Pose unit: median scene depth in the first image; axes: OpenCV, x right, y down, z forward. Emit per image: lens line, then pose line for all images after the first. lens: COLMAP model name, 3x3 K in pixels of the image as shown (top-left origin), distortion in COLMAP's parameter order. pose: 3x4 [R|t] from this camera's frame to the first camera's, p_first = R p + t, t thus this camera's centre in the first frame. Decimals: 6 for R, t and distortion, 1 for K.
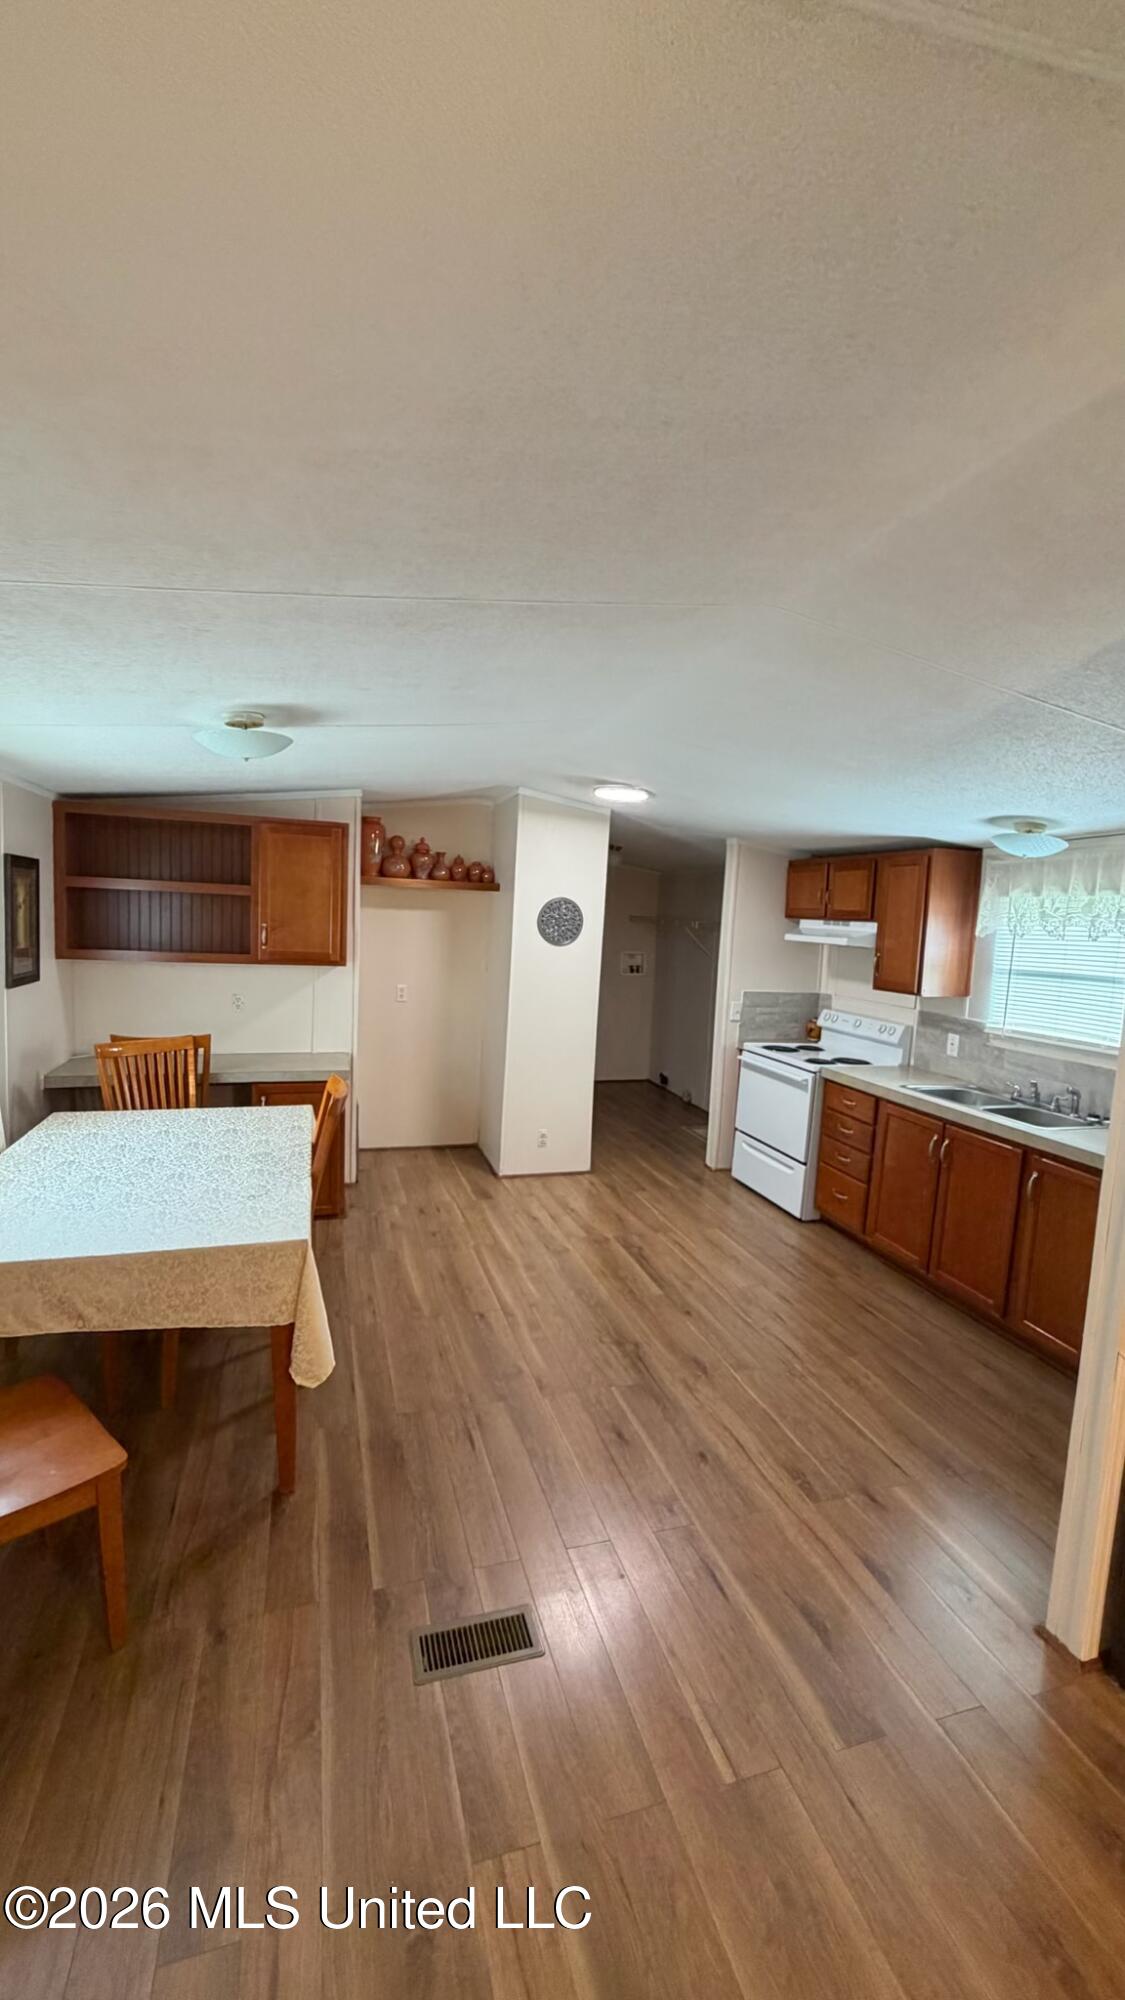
lens RADIAL K [[801.1, 0, 564.1], [0, 801.1, 1004.8], [0, 0, 1]] dist [0.001995, 0.000035]
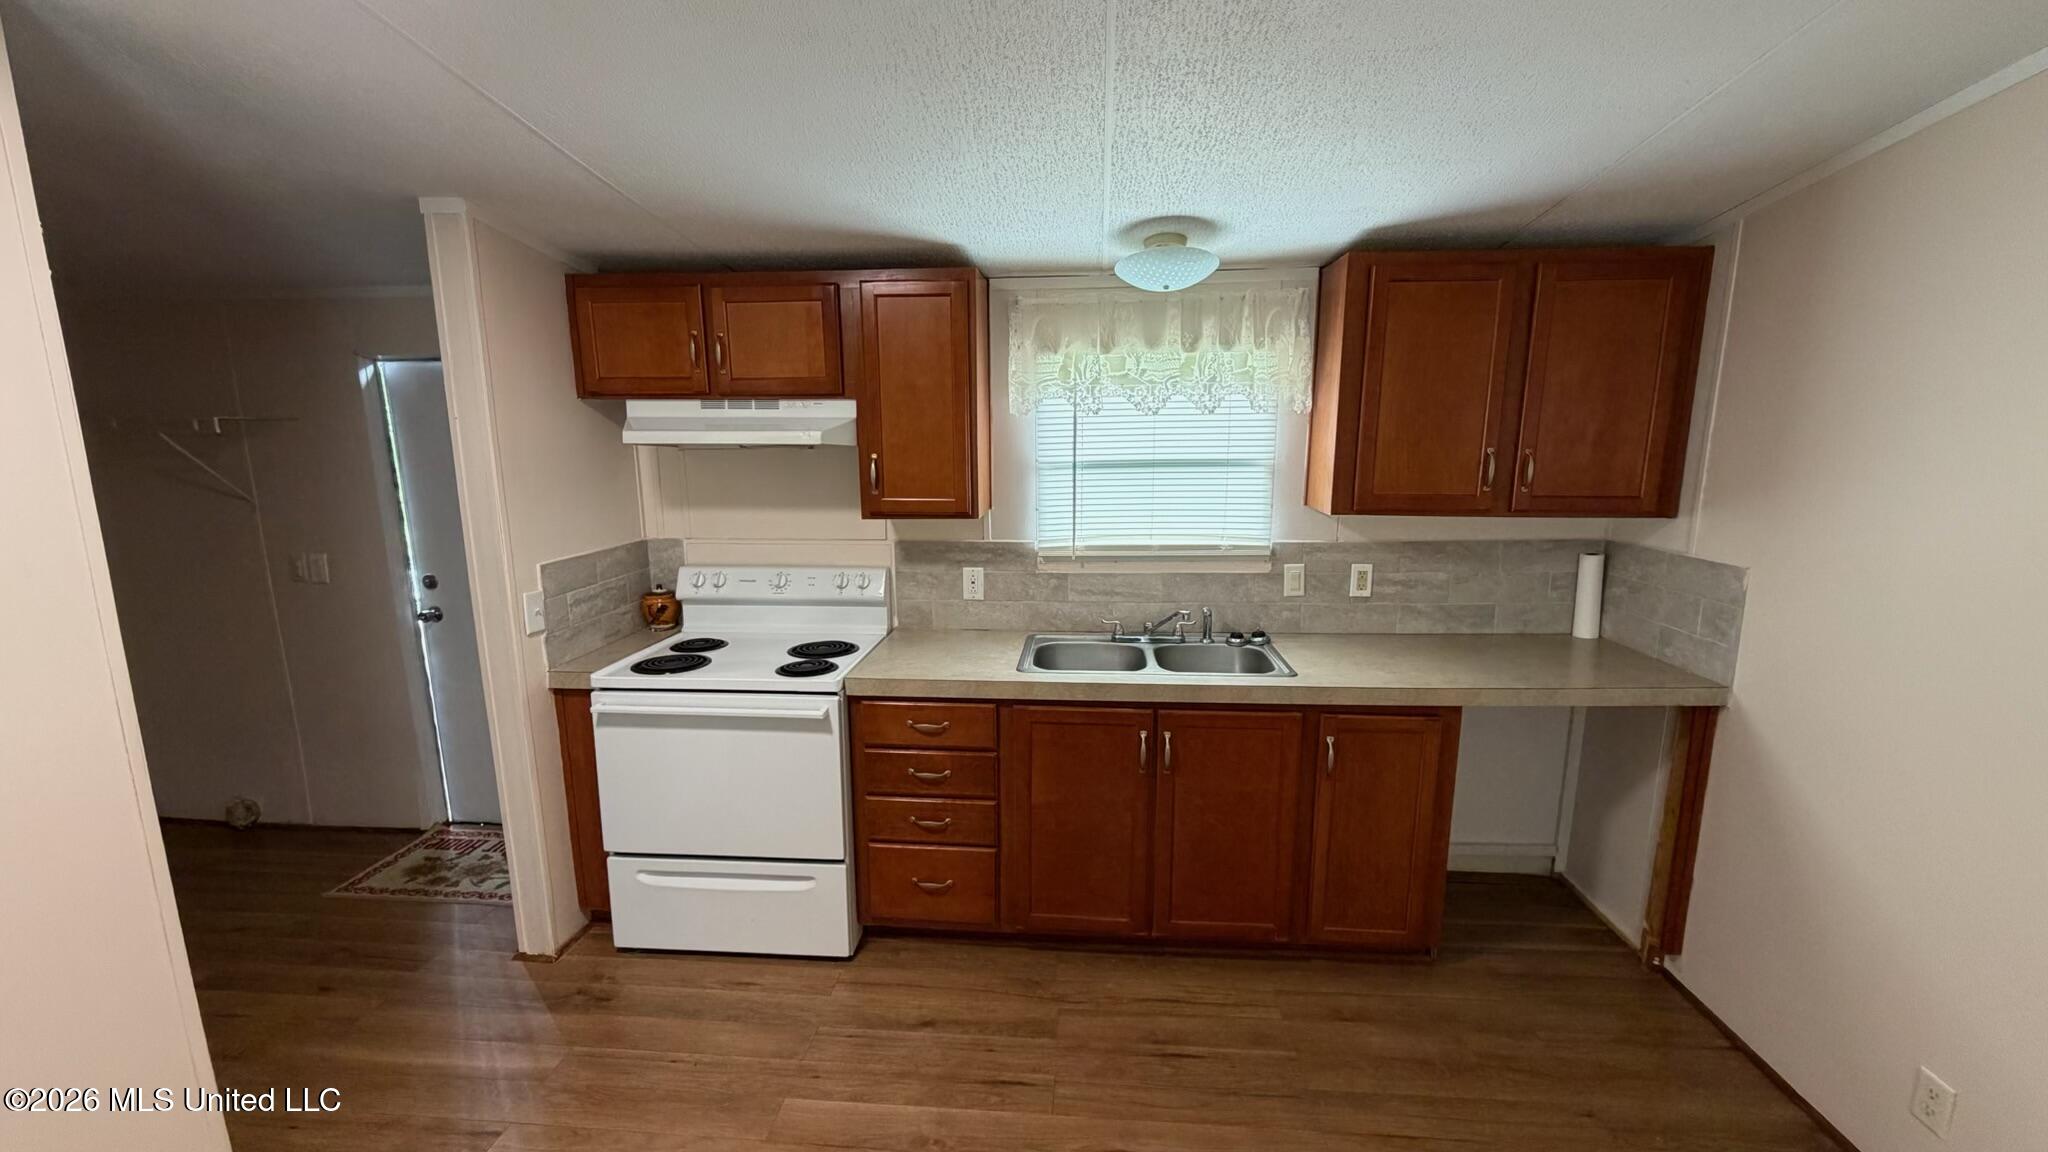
lens RADIAL K [[820.3, 0, 1024.5], [0, 820.3, 577.7], [0, 0, 1]] dist [0.001995, 0.000035]
pose [[0.371774, -0.216869, 0.902636, -0.104214], [0.124036, 0.975216, 0.183219, -0.068093], [-0.919999, 0.043844, 0.389460, 0.640977]]
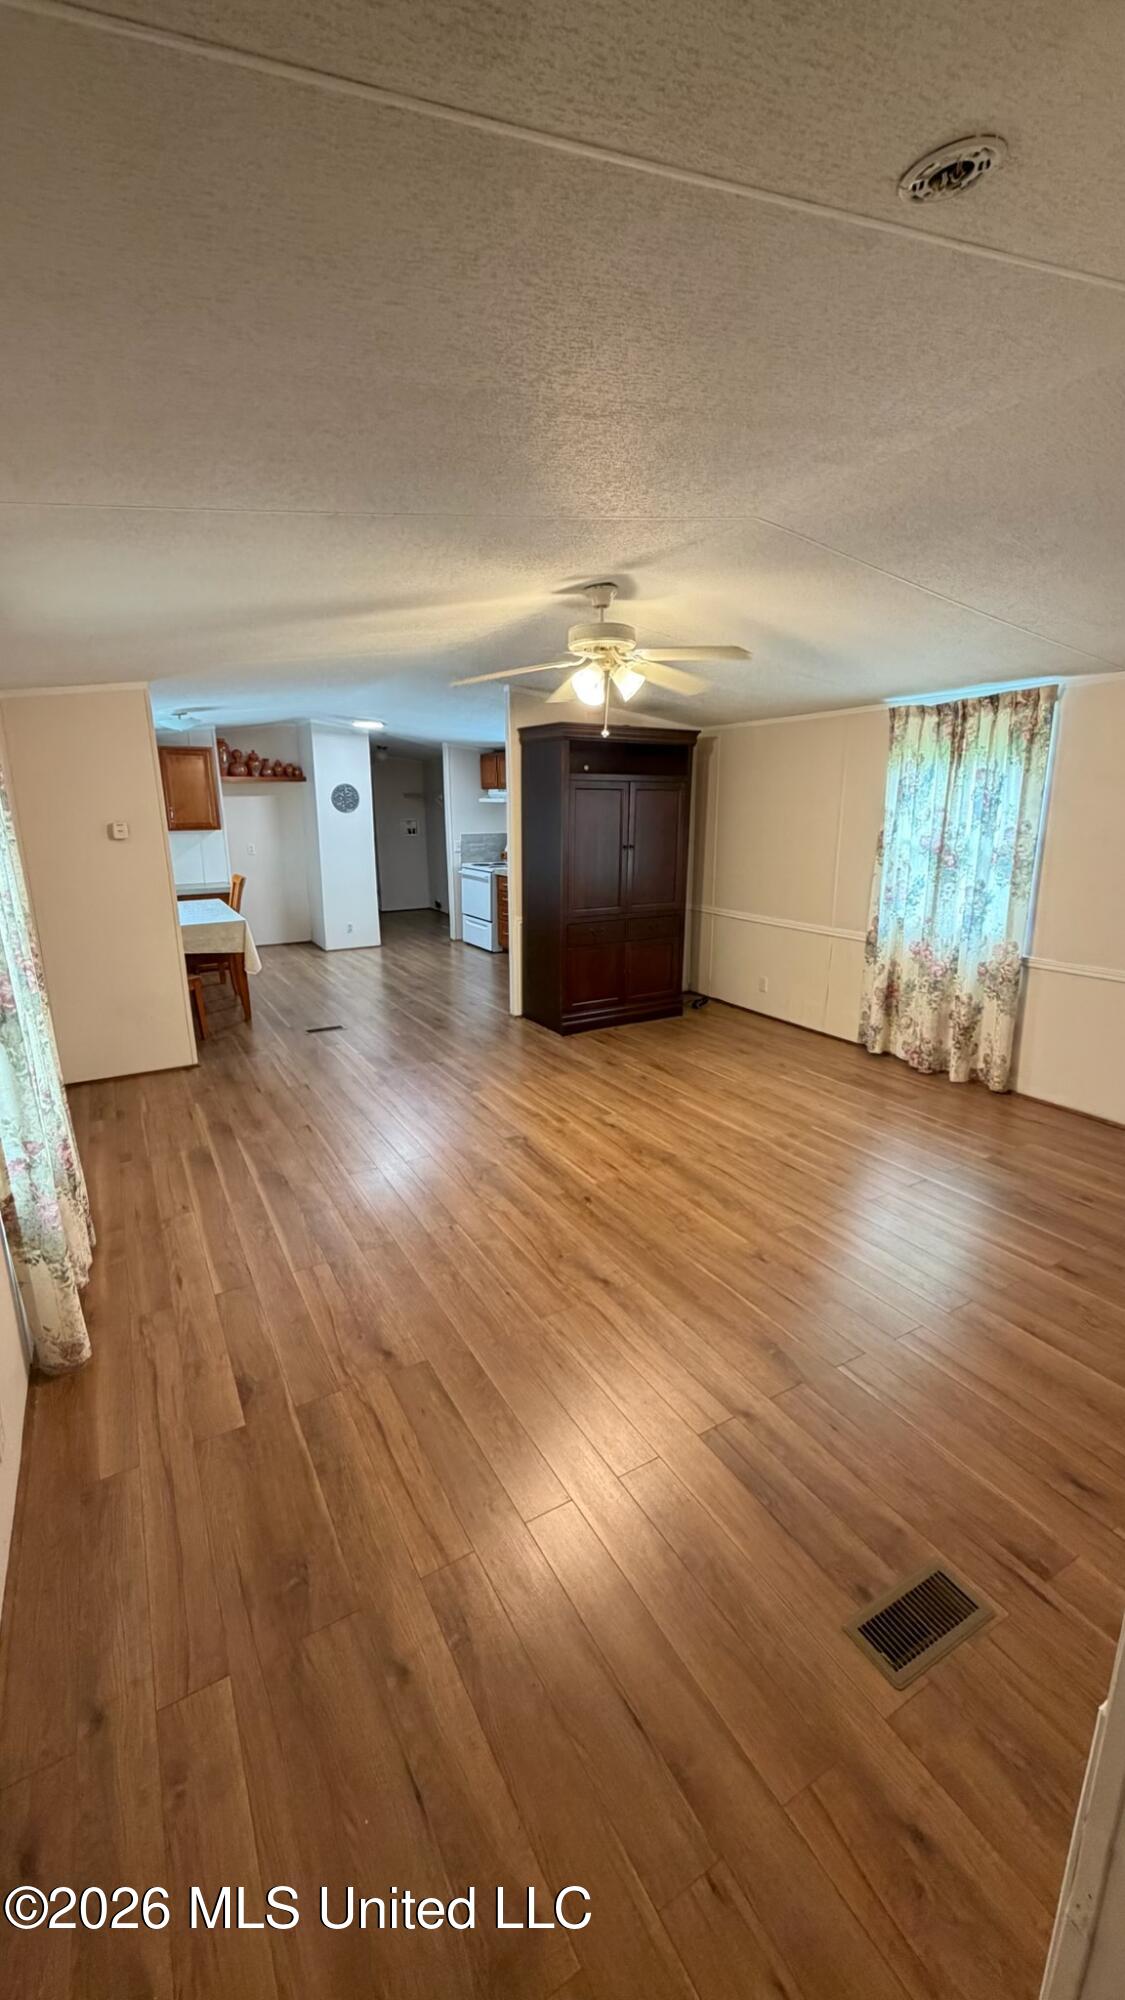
lens RADIAL K [[801.1, 0, 561.6], [0, 801.1, 999.9], [0, 0, 1]] dist [0.001995, 0.000035]
pose [[0.976489, -0.102441, 0.189670, 0.081768], [0.074924, 0.986300, 0.146965, 0.109615], [-0.202127, -0.129299, 0.970787, -0.852827]]
